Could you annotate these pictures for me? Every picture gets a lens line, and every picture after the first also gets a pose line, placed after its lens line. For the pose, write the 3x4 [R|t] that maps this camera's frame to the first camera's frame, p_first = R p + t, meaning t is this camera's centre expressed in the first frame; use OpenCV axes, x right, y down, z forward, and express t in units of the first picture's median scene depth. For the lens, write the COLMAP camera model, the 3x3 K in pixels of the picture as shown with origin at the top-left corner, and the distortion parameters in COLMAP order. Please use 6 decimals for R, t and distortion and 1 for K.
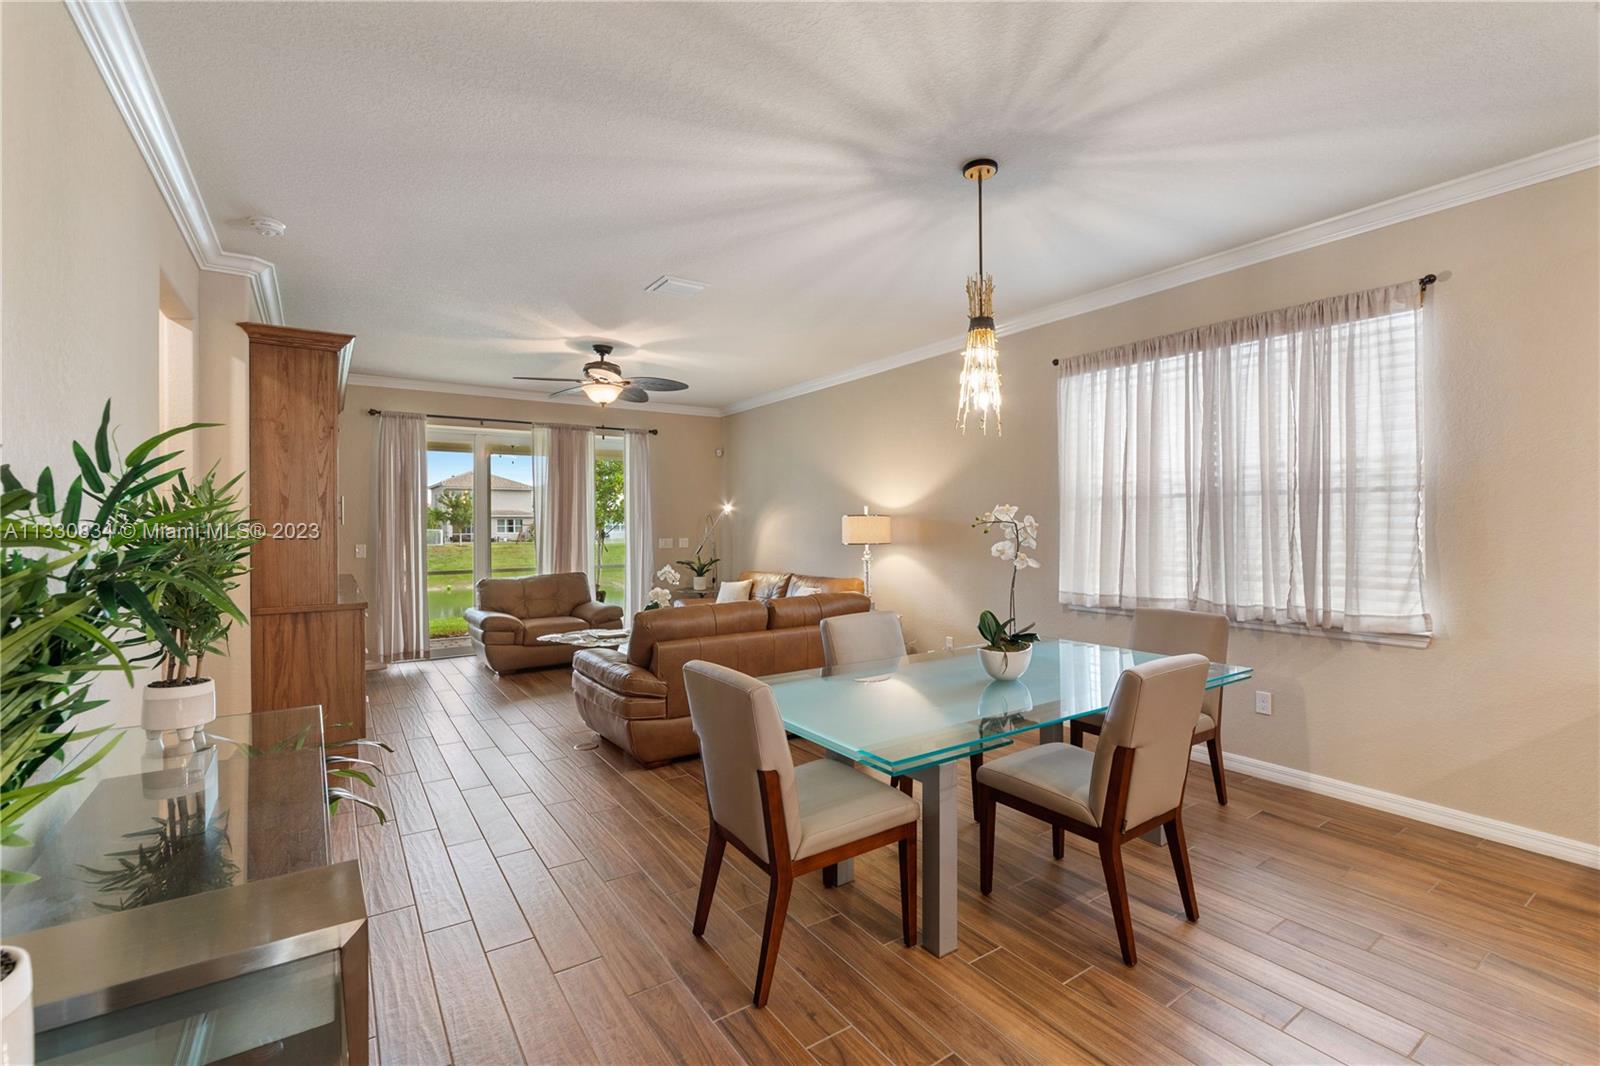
lens RADIAL K [[697.7, 0, 795.5], [0, 697.7, 522.3], [0, 0, 1]] dist [-0.010769, -0.000571]
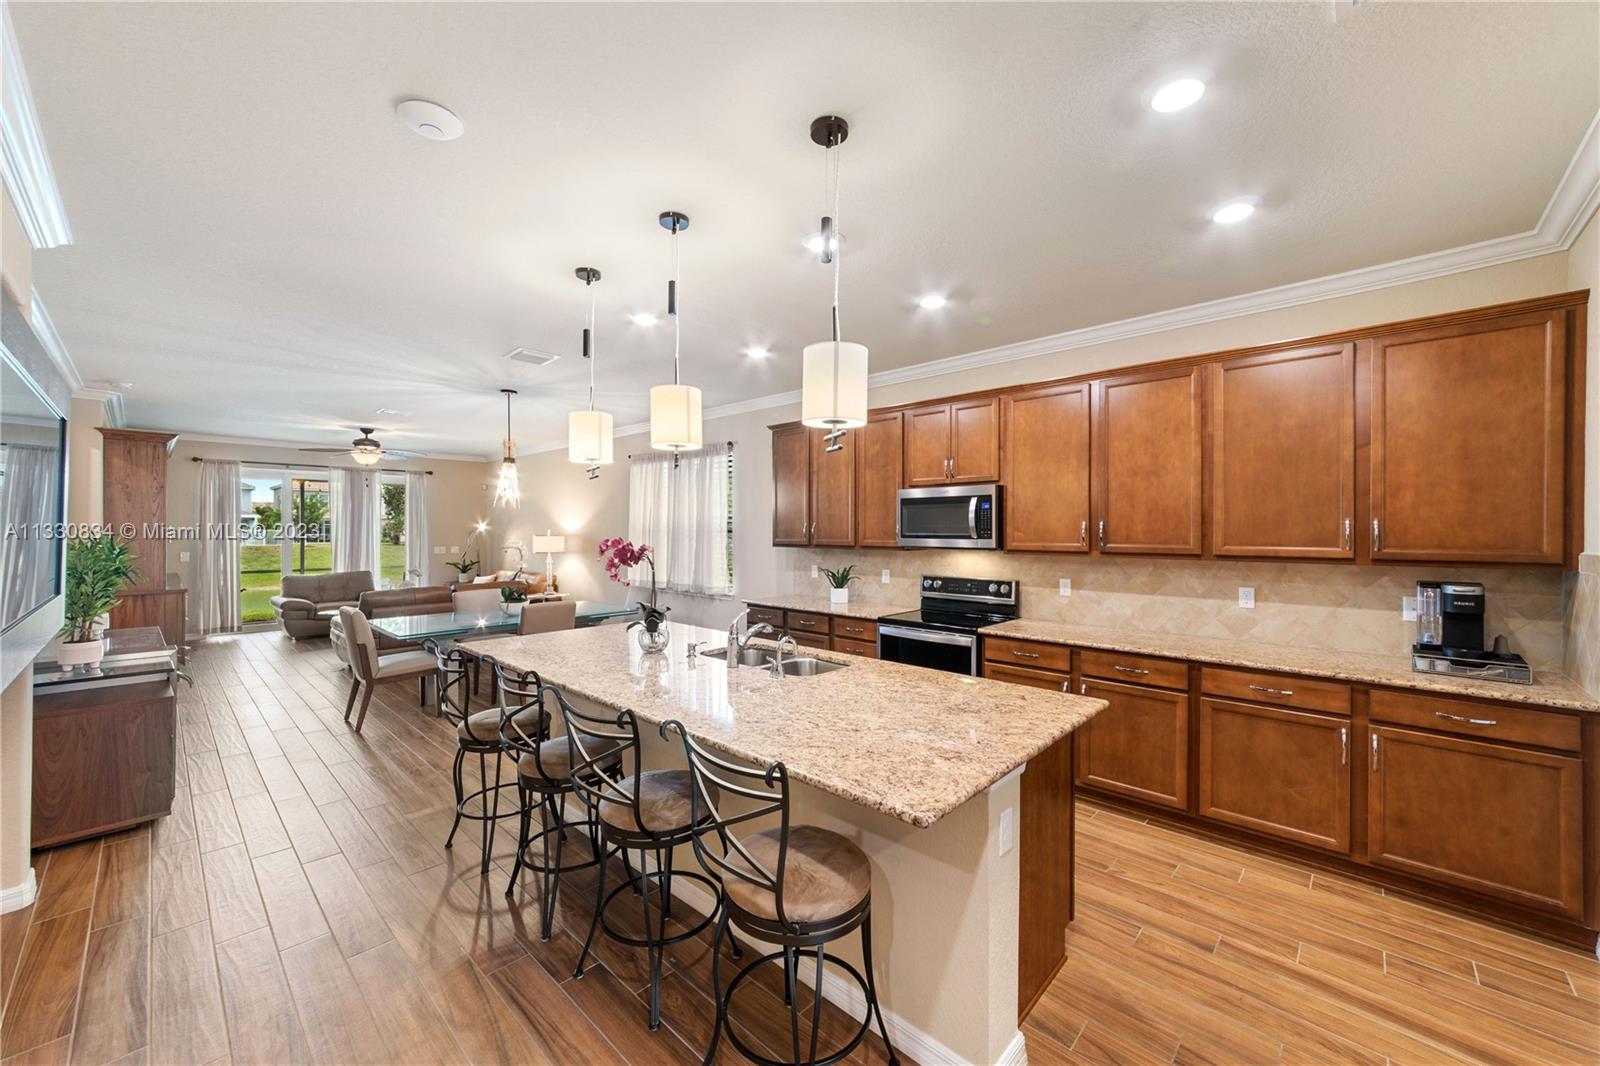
lens RADIAL K [[609.3, 0, 784.9], [0, 609.3, 528.5], [0, 0, 1]] dist [0.008630, 0.000778]
pose [[0.978112, 0.008577, 0.207901, 0.317388], [-0.009524, 0.999948, 0.003554, -0.033080], [-0.207860, -0.005456, 0.978143, -0.491139]]
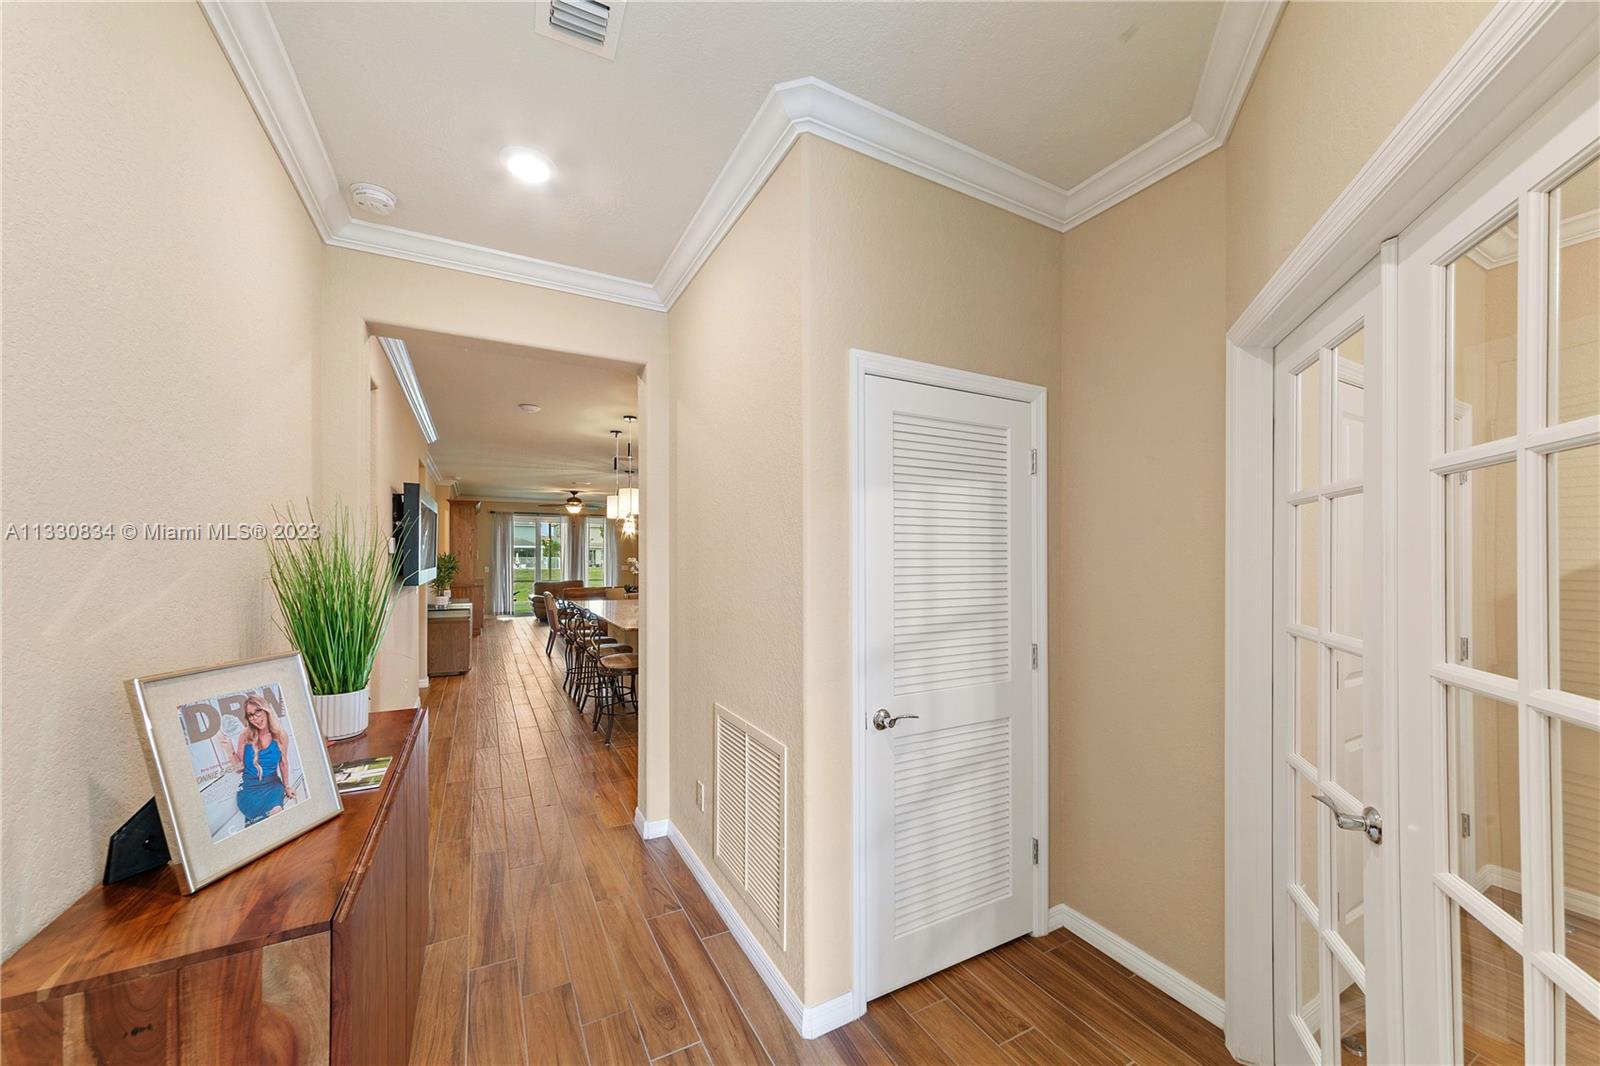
lens RADIAL K [[597.5, 0, 812.0], [0, 597.5, 559.2], [0, 0, 1]] dist [-0.003408, 0.003205]
pose [[0.996299, 0.010507, -0.085307, 0.689436], [-0.010038, 0.999932, 0.005924, -0.018323], [0.085364, -0.005045, 0.996337, -0.988607]]
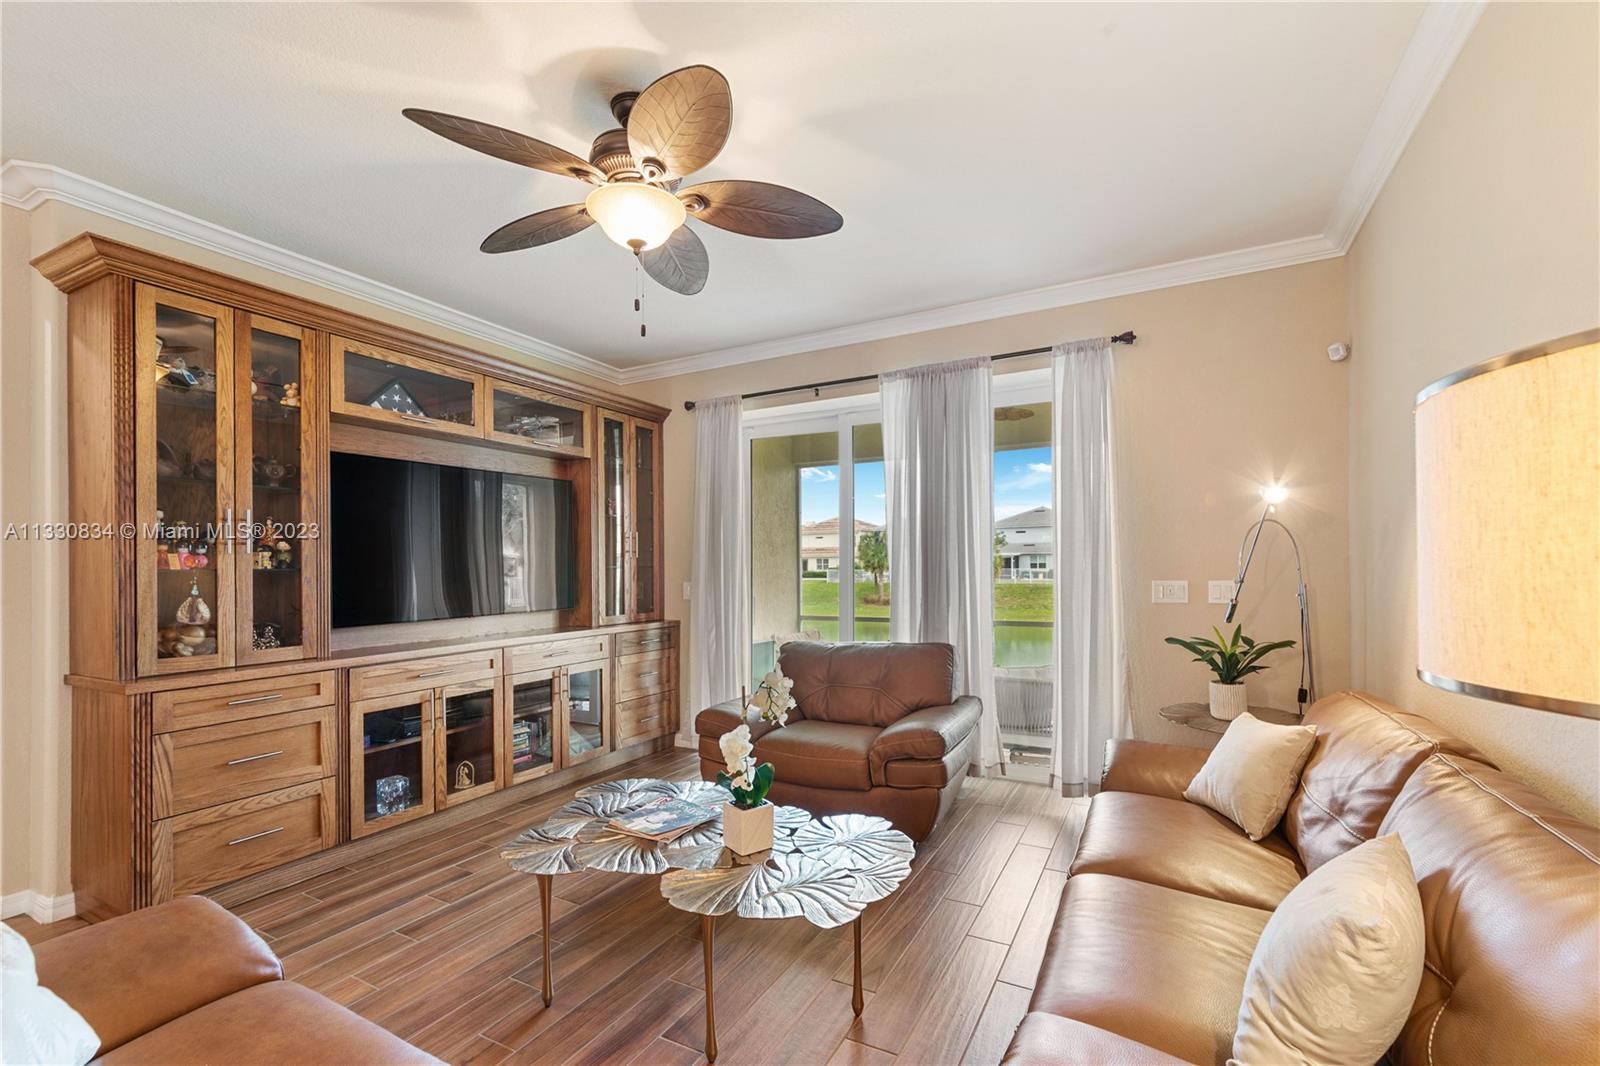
lens RADIAL K [[676.2, 0, 809.0], [0, 676.2, 572.1], [0, 0, 1]] dist [-0.001880, -0.000001]
pose [[0.476035, 0.007272, -0.879396, 0.097802], [0.011284, 0.999833, 0.014376, 0.011808], [0.879354, -0.016767, 0.475873, 0.770891]]
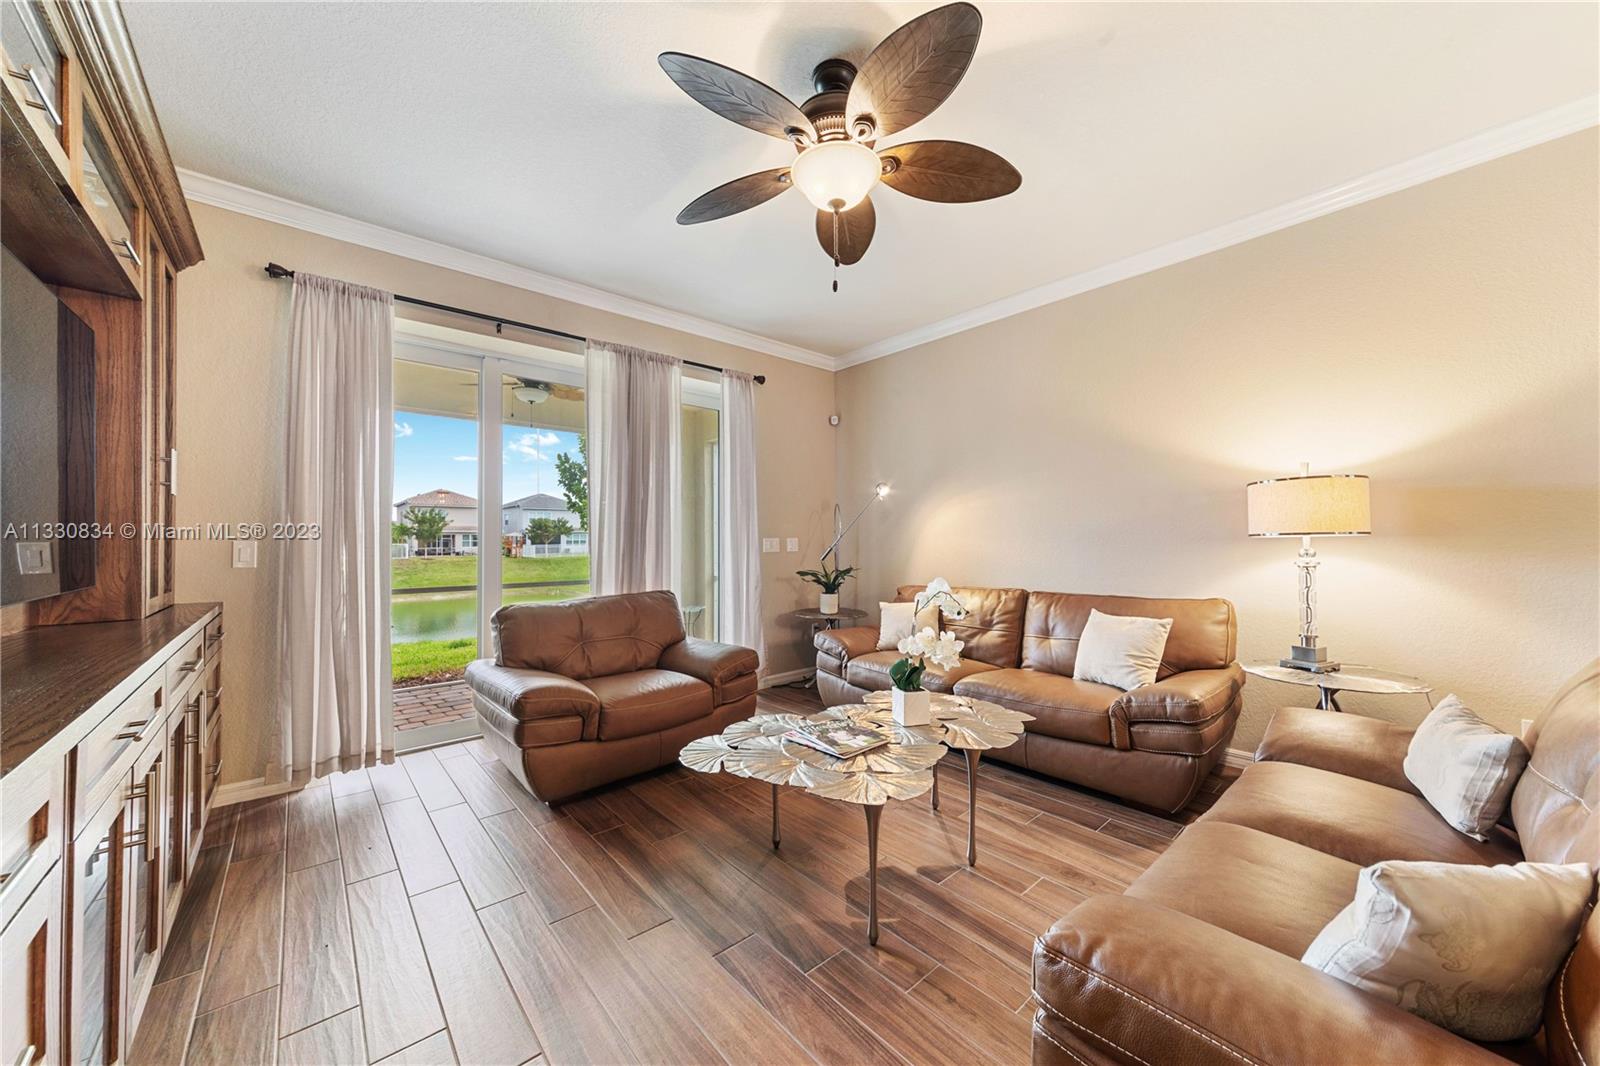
lens RADIAL K [[573.9, 0, 799.5], [0, 573.9, 531.3], [0, 0, 1]] dist [0.002351, 0.000475]
pose [[0.991609, 0.003144, 0.129236, -0.295018], [-0.001373, 0.999904, -0.013792, 0.030750], [-0.129267, 0.013499, 0.991518, 0.555764]]
